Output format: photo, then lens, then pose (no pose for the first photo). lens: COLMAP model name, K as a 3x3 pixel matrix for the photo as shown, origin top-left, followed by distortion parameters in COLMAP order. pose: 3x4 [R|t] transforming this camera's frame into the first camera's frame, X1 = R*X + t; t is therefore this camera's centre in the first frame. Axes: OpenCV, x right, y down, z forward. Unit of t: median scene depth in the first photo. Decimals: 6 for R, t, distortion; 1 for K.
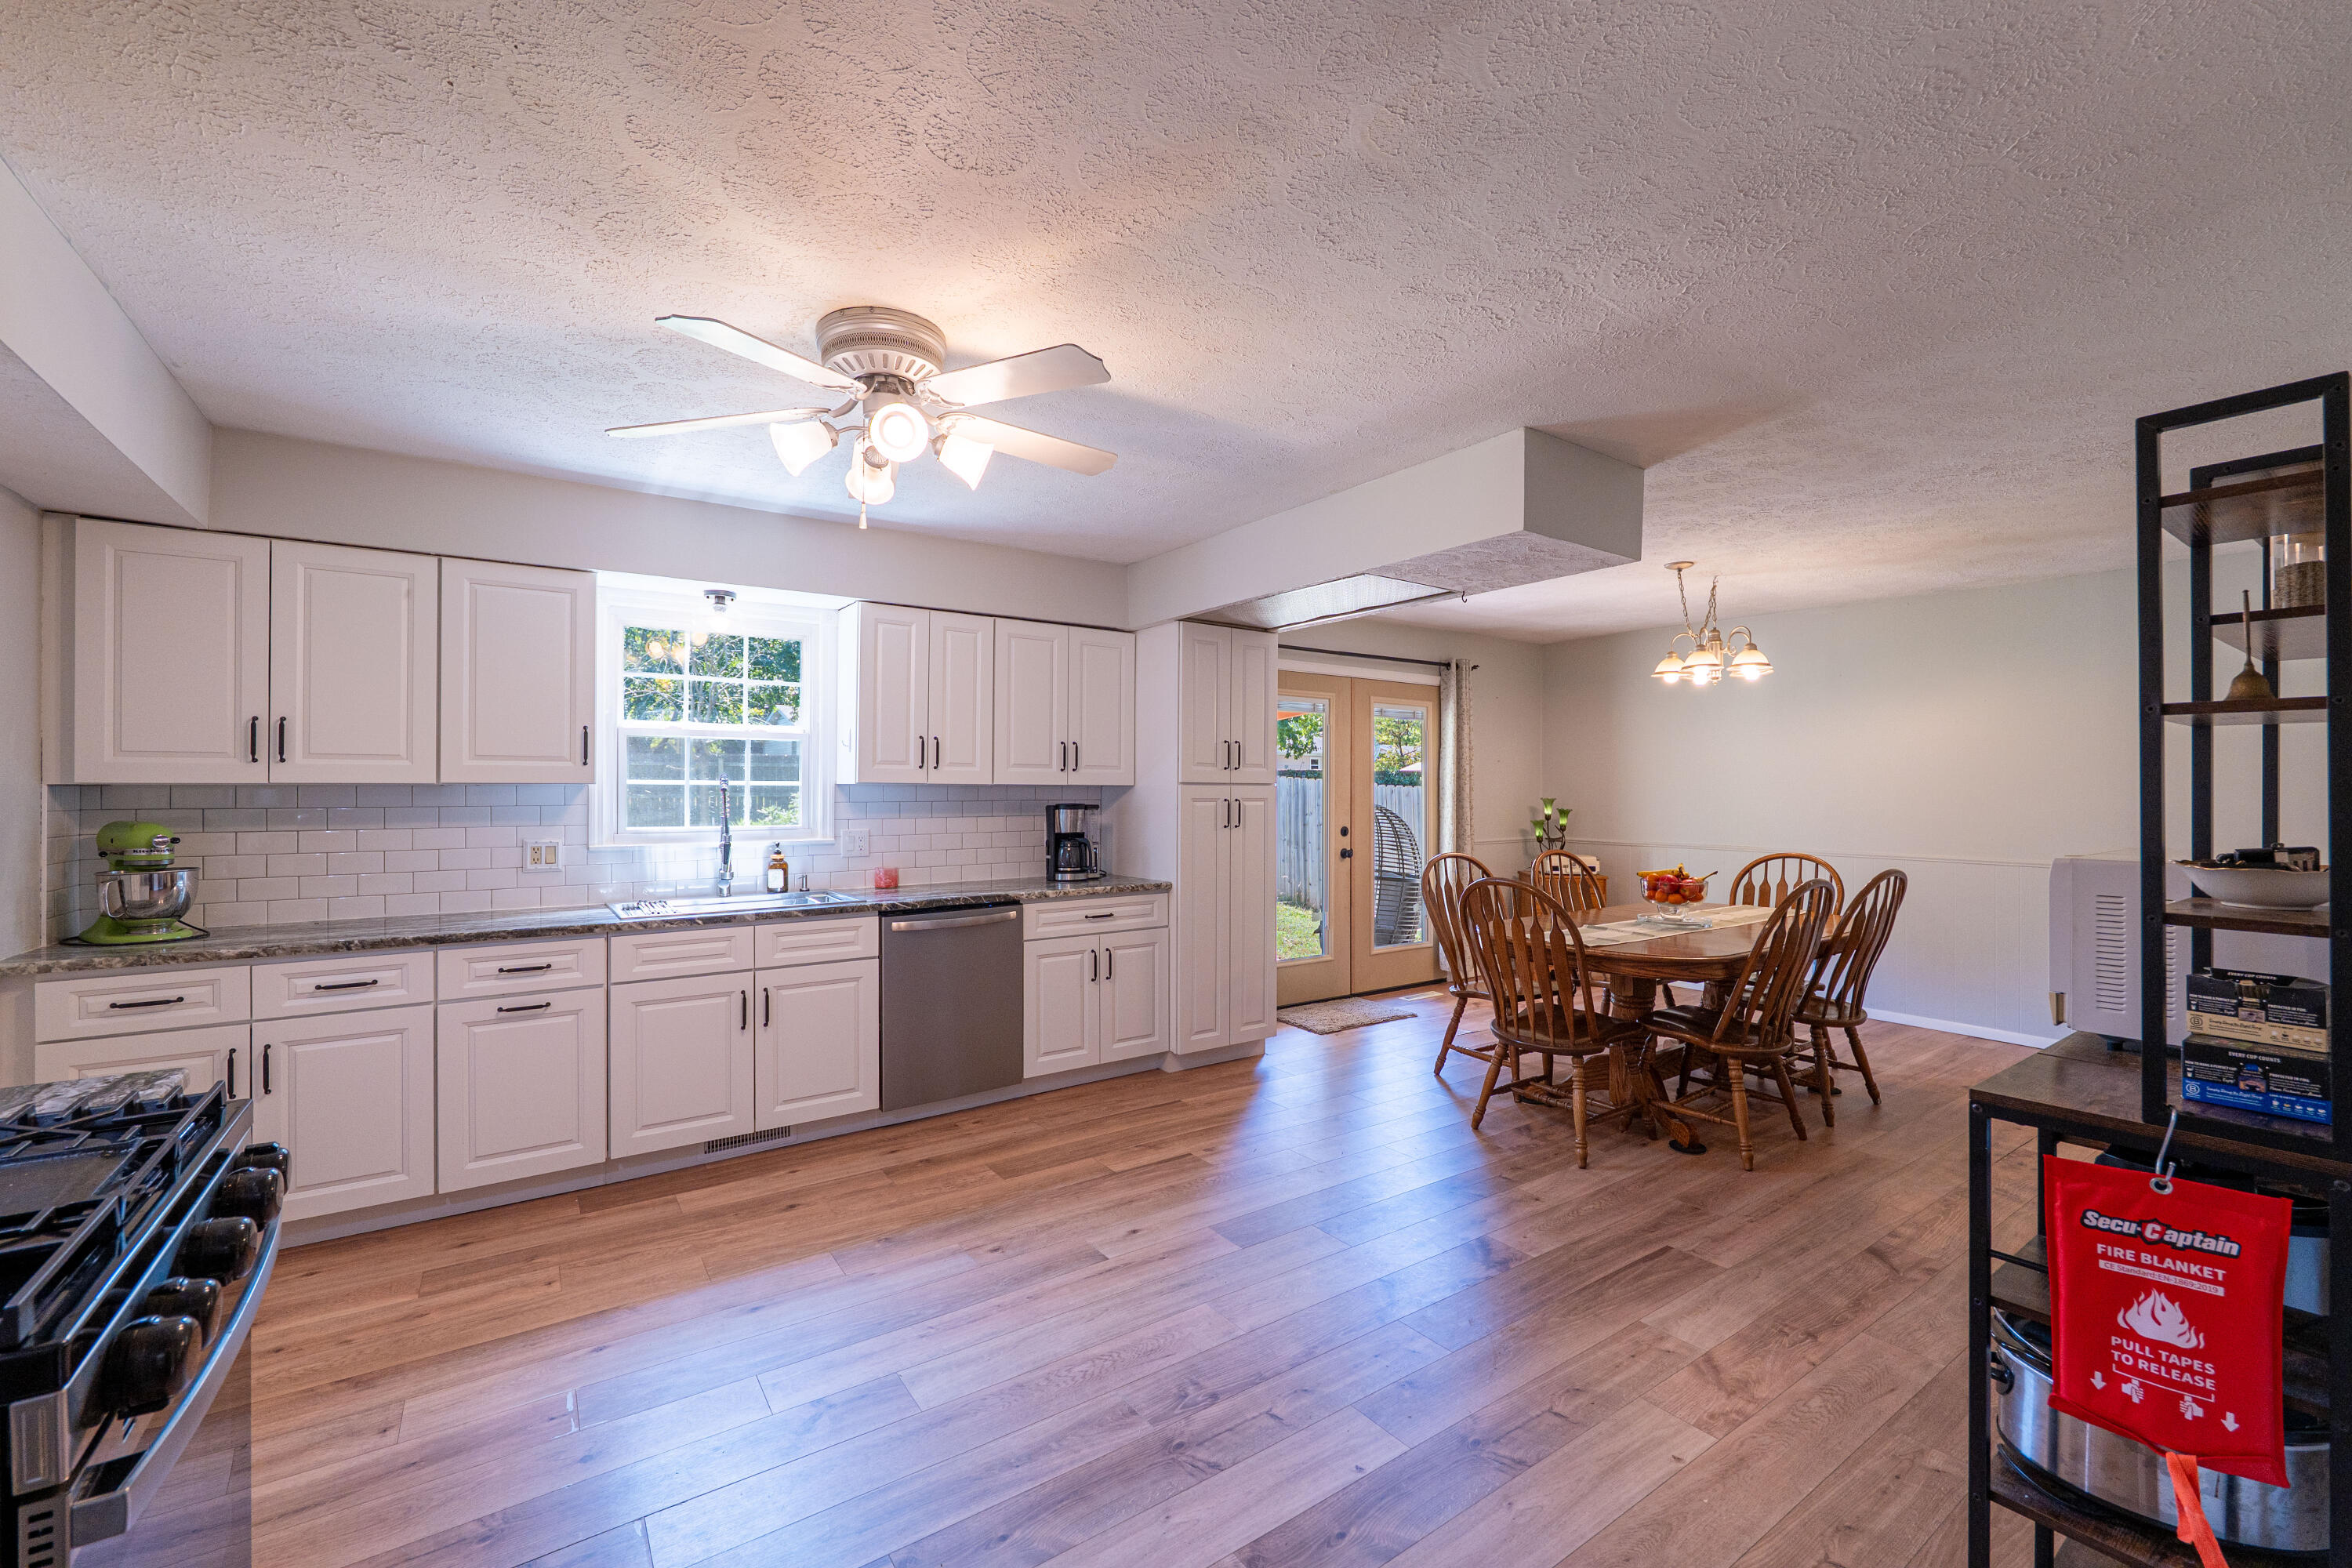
lens RADIAL K [[982.2, 0, 1183.8], [0, 982.2, 784.0], [0, 0, 1]] dist [-0.013147, 0.000084]
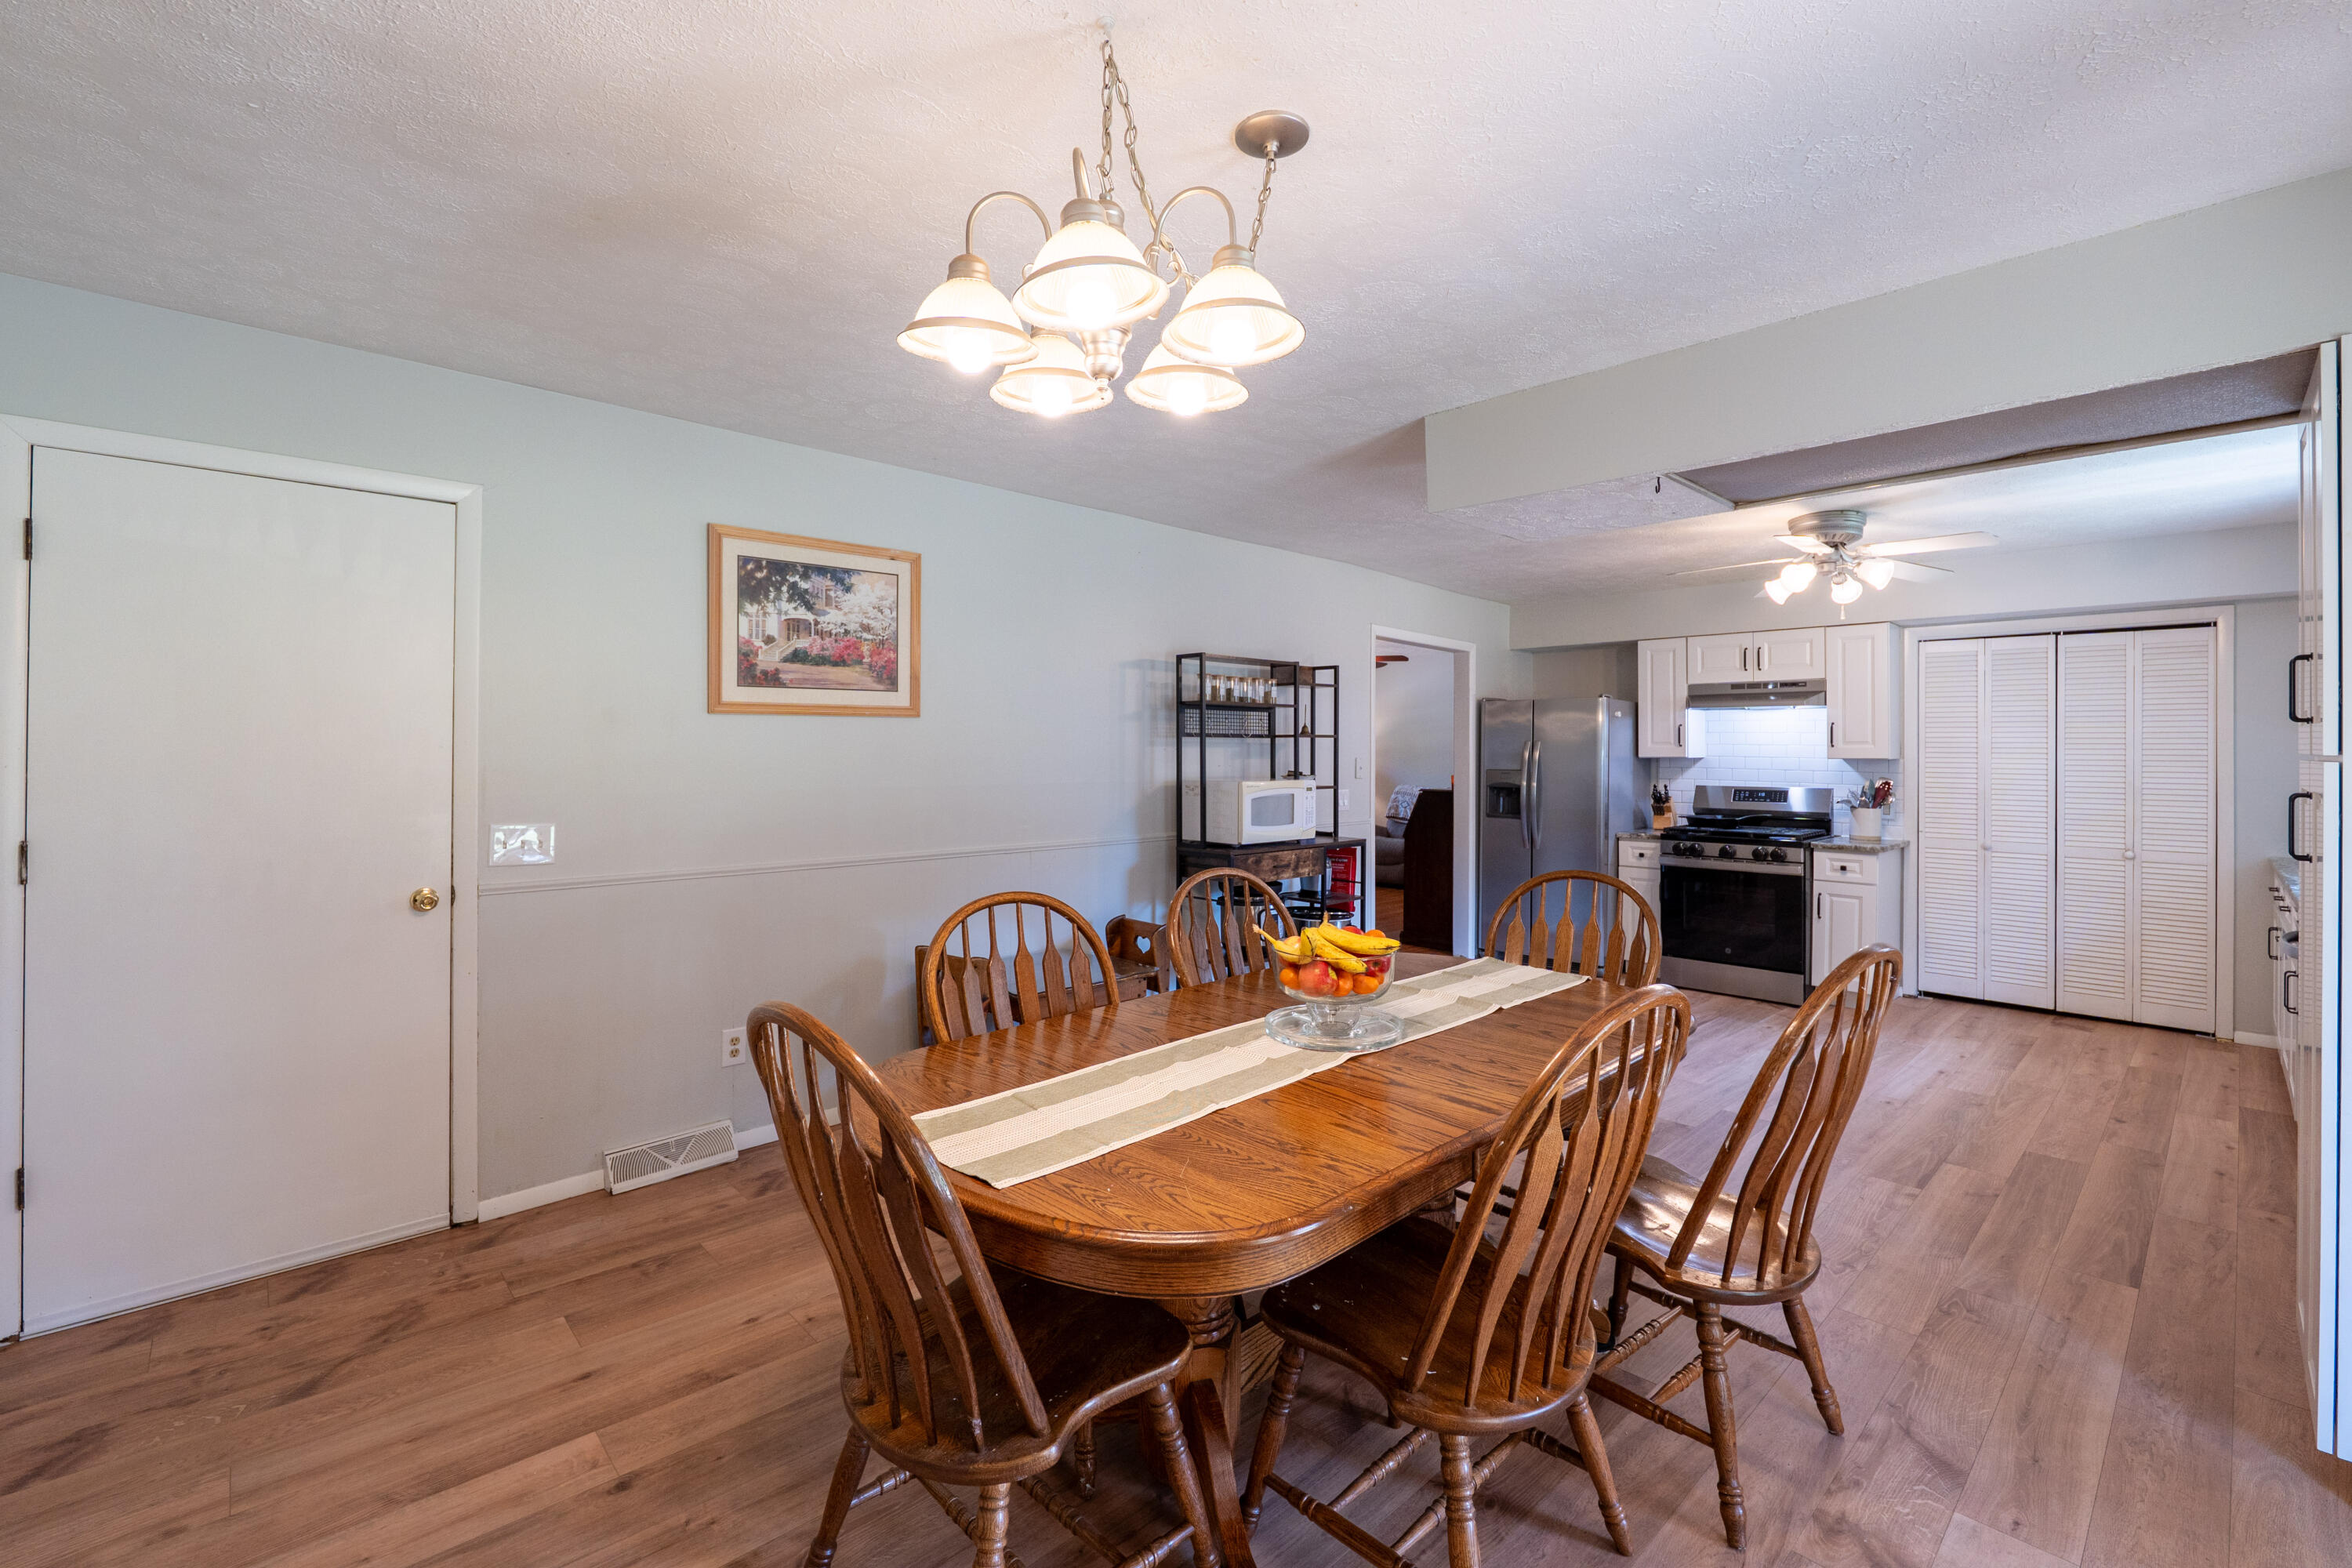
lens RADIAL K [[993.2, 0, 1204.2], [0, 993.2, 745.6], [0, 0, 1]] dist [-0.000553, -0.000190]
pose [[-0.987204, -0.007870, -0.159267, 0.749442], [-0.006494, 0.999937, -0.009160, 0.002011], [0.159329, -0.008008, -0.987193, 1.724264]]
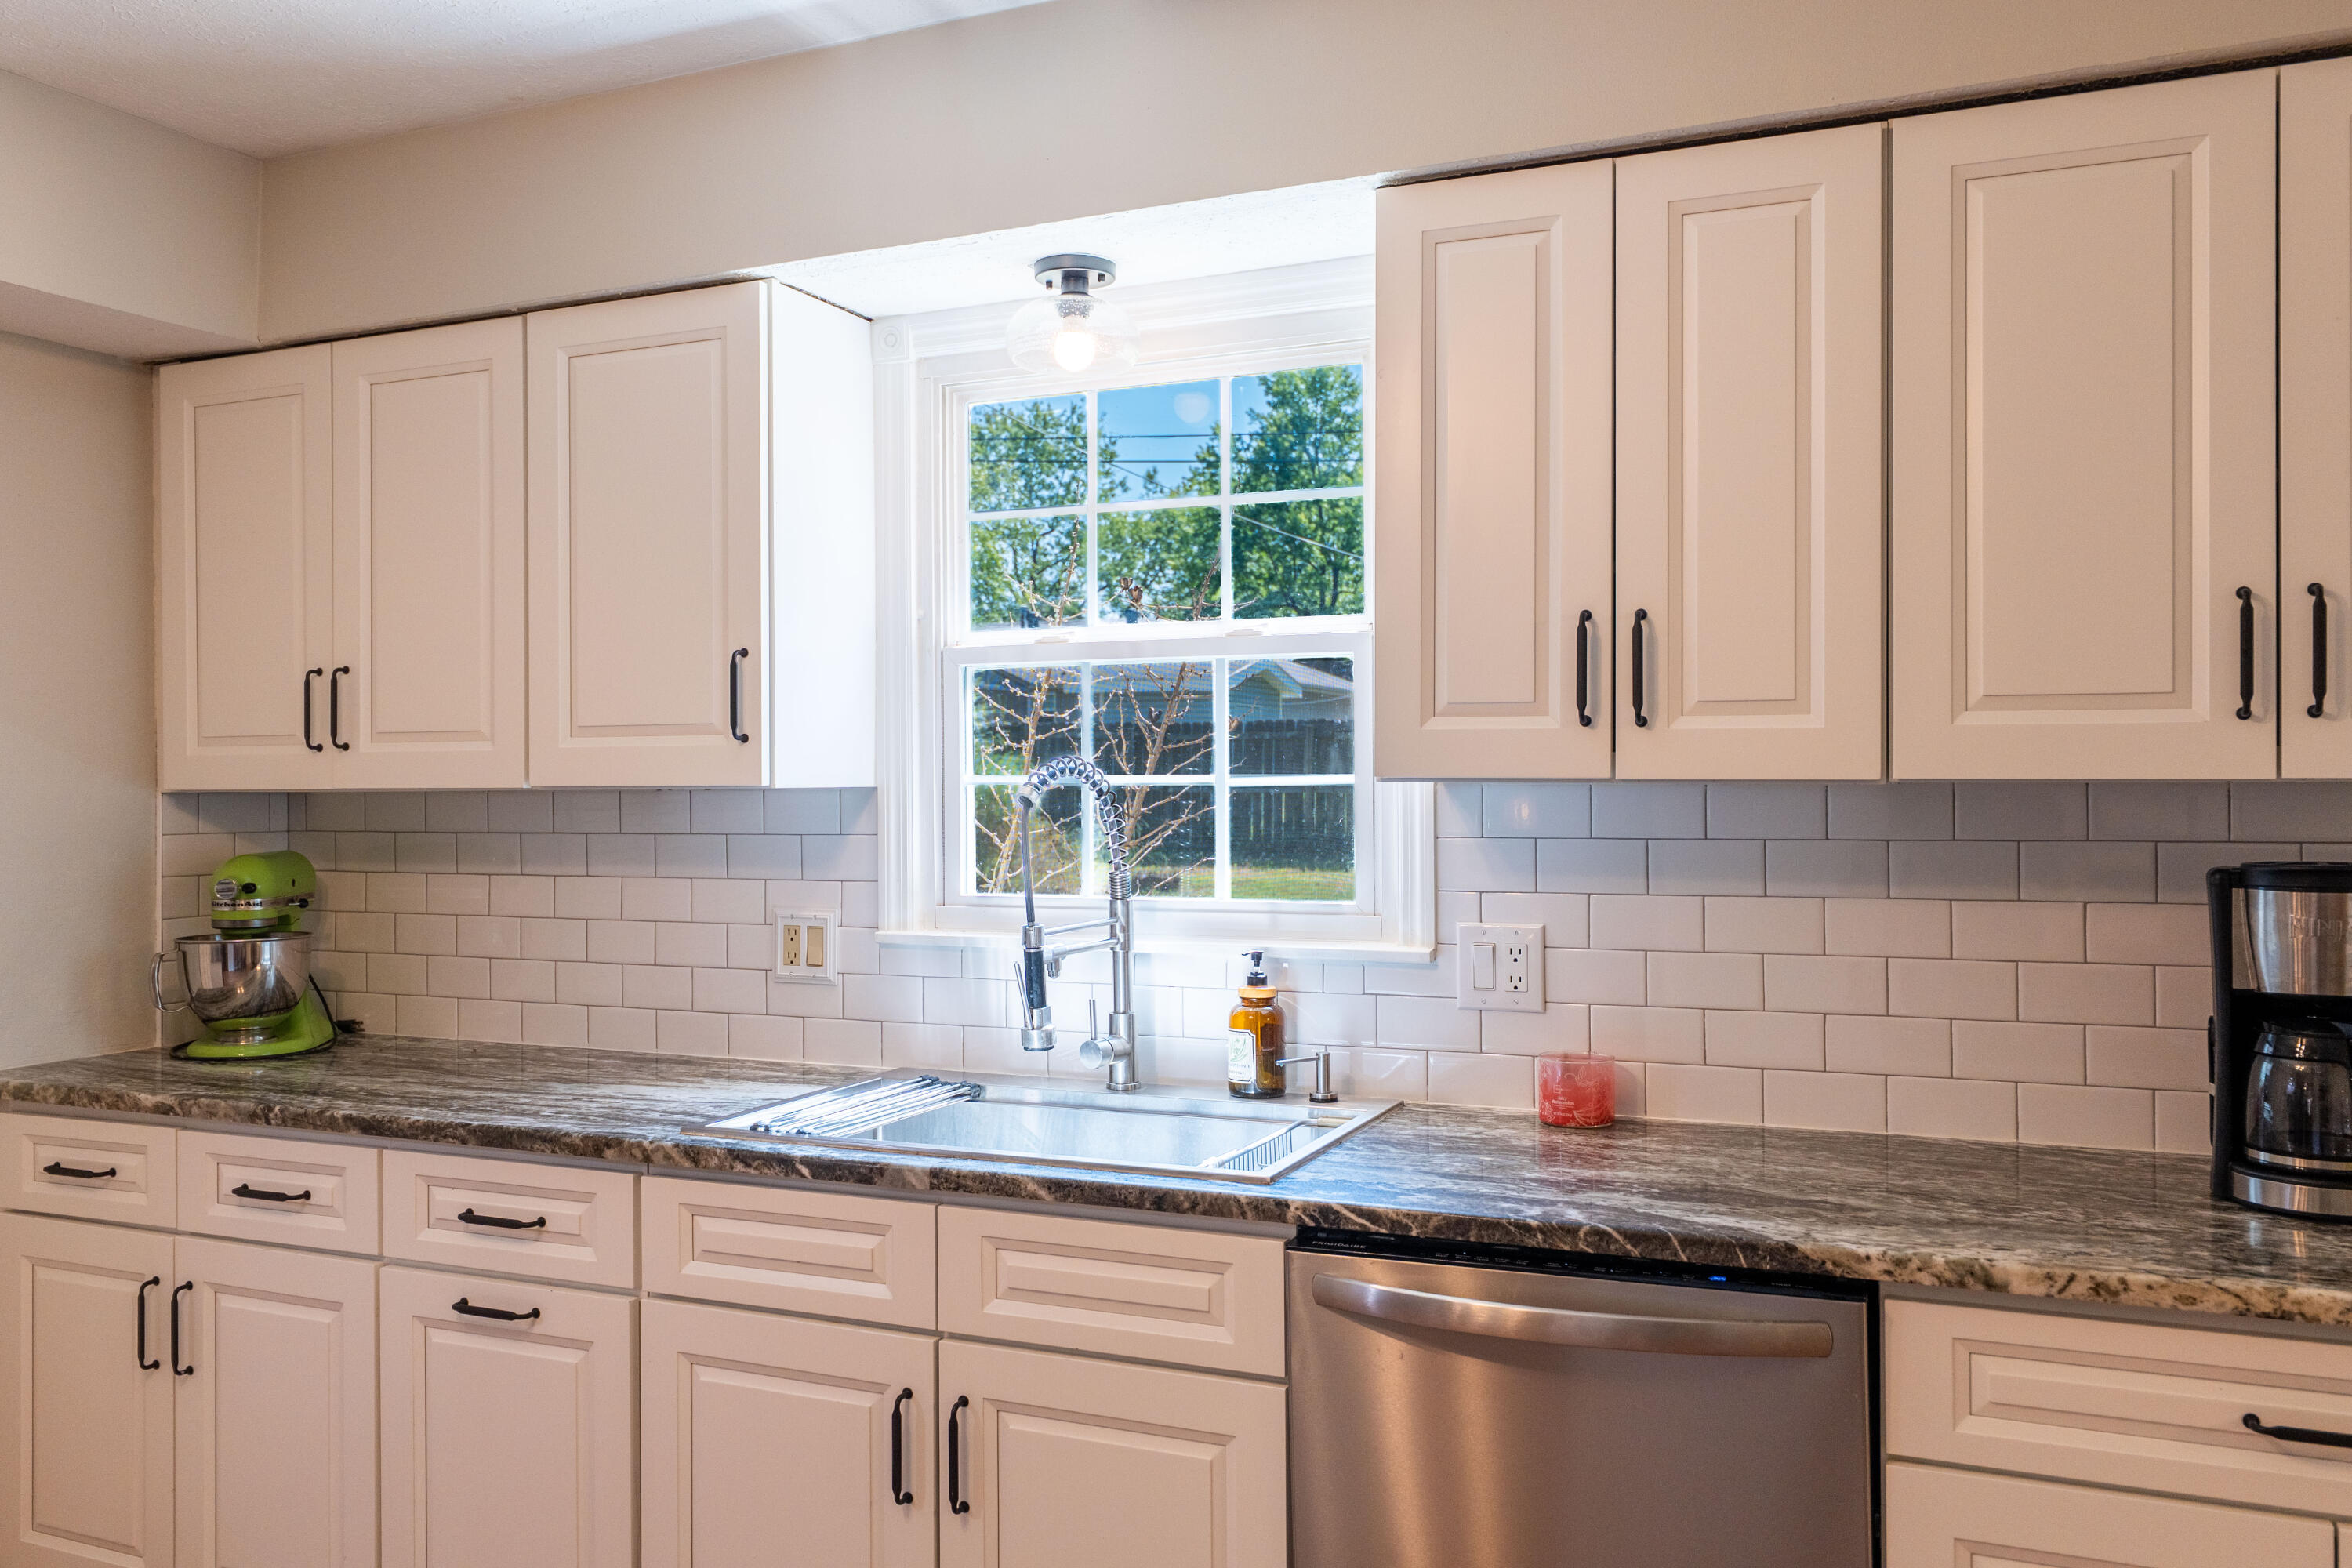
lens RADIAL K [[1813.2, 0, 1137.1], [0, 1813.2, 775.2], [0, 0, 1]] dist [0.000495, 0.000402]
pose [[0.499783, -0.006870, -0.866124, 0.135806], [0.009047, 0.999955, -0.002711, -0.001517], [0.866104, -0.006481, 0.499823, 0.719174]]
